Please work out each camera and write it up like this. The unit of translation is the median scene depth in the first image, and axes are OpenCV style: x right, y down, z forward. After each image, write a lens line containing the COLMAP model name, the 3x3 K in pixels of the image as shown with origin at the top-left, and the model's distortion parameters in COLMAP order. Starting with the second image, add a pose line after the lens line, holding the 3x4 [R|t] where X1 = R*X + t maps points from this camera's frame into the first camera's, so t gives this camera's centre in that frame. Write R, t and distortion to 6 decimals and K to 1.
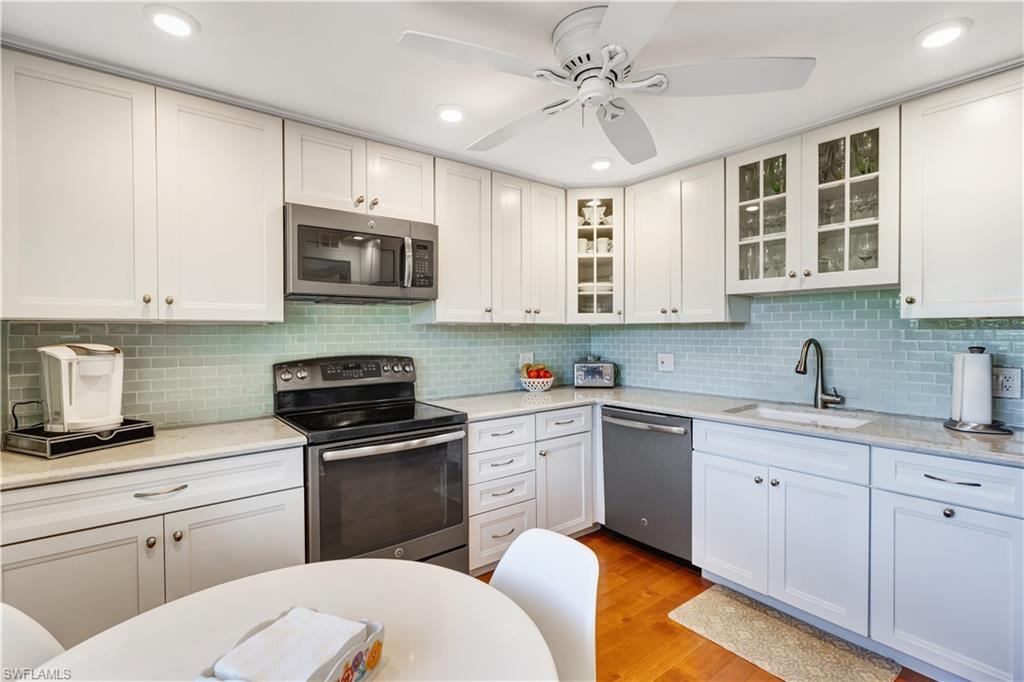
lens RADIAL K [[475.1, 0, 509.9], [0, 475.1, 336.5], [0, 0, 1]] dist [0.001404, -0.000200]
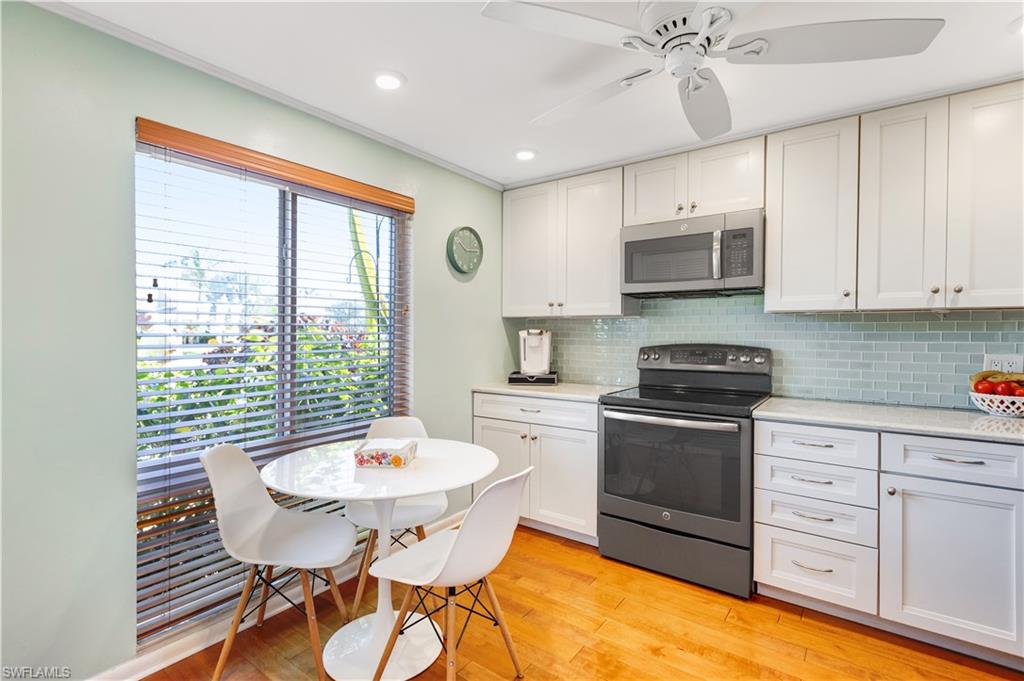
lens RADIAL K [[475.1, 0, 512.4], [0, 475.1, 334.2], [0, 0, 1]] dist [0.001404, -0.000200]
pose [[0.281197, 0.019940, -0.959443, 0.624989], [-0.004627, 0.999801, 0.019423, -0.002026], [0.959639, -0.001022, 0.281233, 0.267333]]
